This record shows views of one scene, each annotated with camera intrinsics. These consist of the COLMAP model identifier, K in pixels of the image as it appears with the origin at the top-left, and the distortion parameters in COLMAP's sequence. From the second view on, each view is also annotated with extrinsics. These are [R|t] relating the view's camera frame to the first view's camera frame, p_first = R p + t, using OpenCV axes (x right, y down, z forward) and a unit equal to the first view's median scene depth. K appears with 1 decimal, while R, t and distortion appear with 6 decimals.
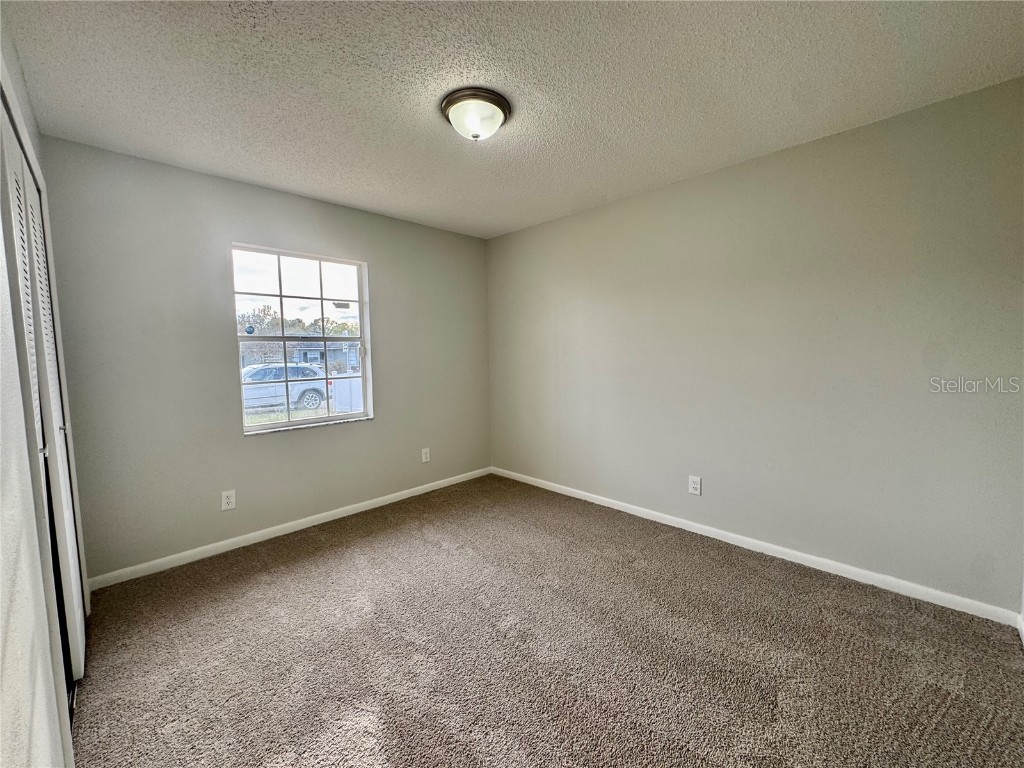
lens RADIAL K [[414.4, 0, 512.3], [0, 414.4, 381.1], [0, 0, 1]] dist [-0.003385, -0.000221]
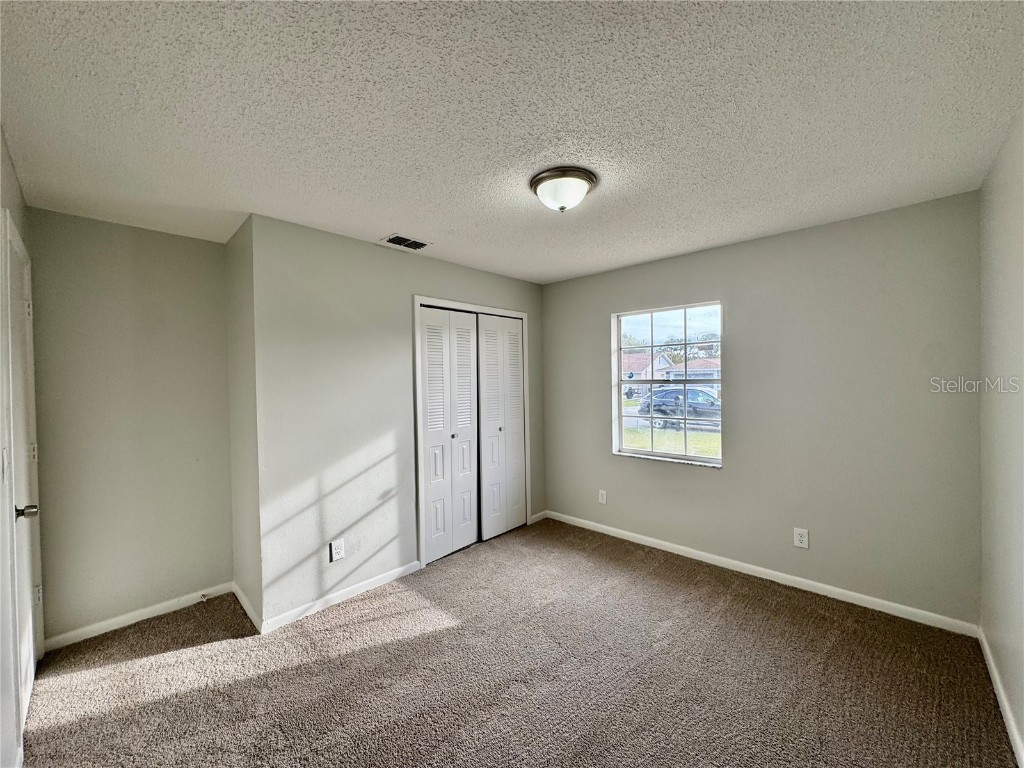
lens RADIAL K [[405.2, 0, 510.9], [0, 405.2, 387.2], [0, 0, 1]] dist [0.000094, 0.000064]
pose [[0.035881, 0.031113, -0.998872, 0.606982], [-0.065386, 0.997447, 0.028720, -0.094840], [0.997215, 0.064281, 0.037824, 0.556961]]
